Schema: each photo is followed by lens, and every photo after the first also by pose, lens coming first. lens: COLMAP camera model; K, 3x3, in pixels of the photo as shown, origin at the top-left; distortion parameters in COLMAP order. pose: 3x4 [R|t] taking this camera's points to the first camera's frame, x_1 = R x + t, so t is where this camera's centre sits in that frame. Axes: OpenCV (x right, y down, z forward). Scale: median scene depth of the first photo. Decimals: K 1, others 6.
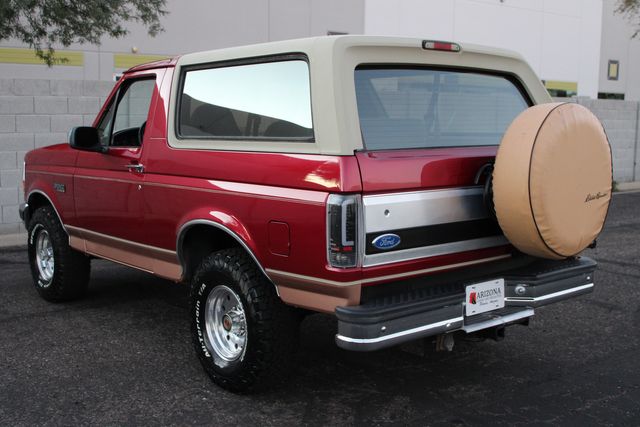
lens RADIAL K [[770.0, 0, 320.0], [0, 770.0, 213.5], [0, 0, 1]] dist [-0.007801, -0.020187]
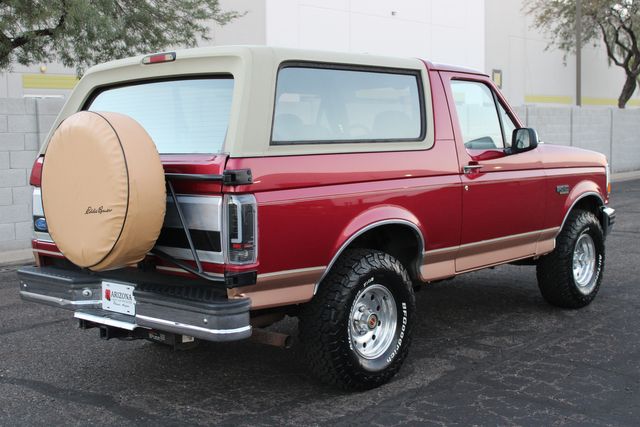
lens RADIAL K [[821.7, 0, 320.0], [0, 821.7, 213.5], [0, 0, 1]] dist [-0.016857, -0.032090]
pose [[0.149193, 0.089011, -0.984794, 1.338801], [-0.095845, 0.992552, 0.075192, -0.115419], [0.984152, 0.083170, 0.156613, 1.081541]]
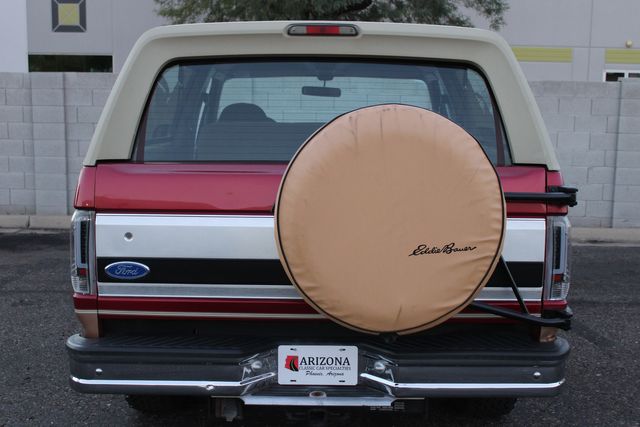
lens RADIAL K [[751.0, 0, 320.0], [0, 751.0, 213.5], [0, 0, 1]] dist [-0.040630, -0.002514]
pose [[0.764765, 0.093875, -0.637434, 0.662064], [-0.088058, 0.995274, 0.040926, -0.067060], [0.638263, 0.024833, 0.769418, 0.438555]]
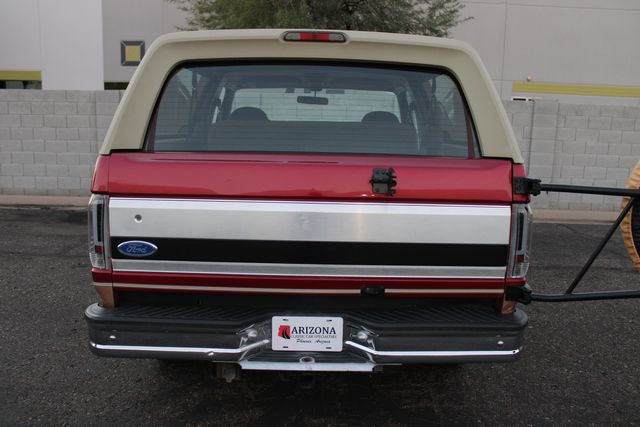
lens RADIAL K [[525.9, 0, 320.0], [0, 525.9, 213.5], [0, 0, 1]] dist [-0.097644, 0.000029]
pose [[0.774755, 0.120832, -0.620608, 0.561179], [-0.098524, 0.992650, 0.070272, -0.062832], [0.624538, 0.006701, 0.780966, 0.560675]]
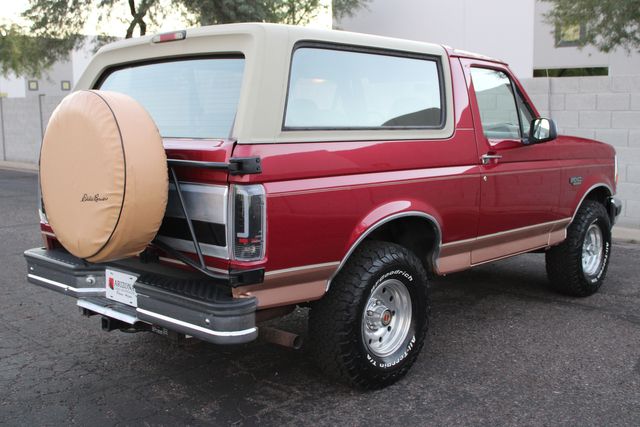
lens RADIAL K [[705.5, 0, 318.2], [0, 705.5, 202.2], [0, 0, 1]] dist [-0.057134, -0.009685]
pose [[0.128915, 0.112565, -0.985246, 1.129843], [-0.116252, 0.988401, 0.097715, -0.119782], [0.984818, 0.101940, 0.140506, 1.108367]]
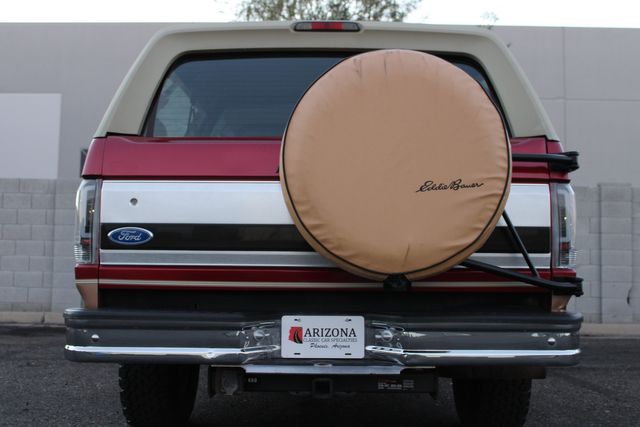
lens RADIAL K [[693.7, 0, 320.0], [0, 693.7, 213.5], [0, 0, 1]] dist [-0.060345, 0.026806]
pose [[0.763880, -0.041756, -0.644006, 0.629823], [-0.087837, 0.981891, -0.167851, 0.103711], [0.639352, 0.184786, 0.746380, 0.494742]]
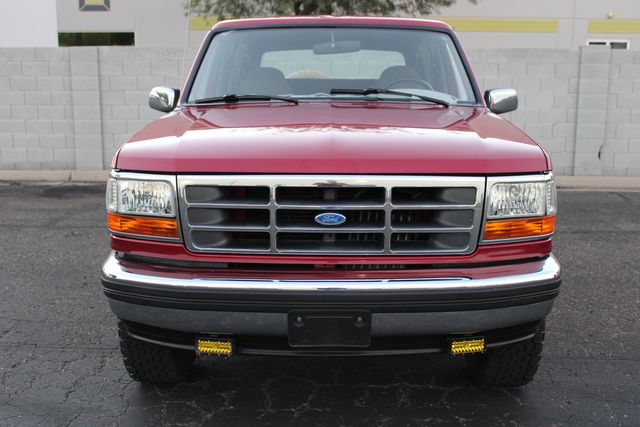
lens RADIAL K [[705.5, 0, 318.2], [0, 705.5, 202.2], [0, 0, 1]] dist [-0.057134, -0.009685]
pose [[0.755674, 0.107625, -0.646044, 0.826826], [-0.077047, 0.994165, 0.075497, -0.031056], [0.650400, -0.007276, 0.759557, 0.297072]]
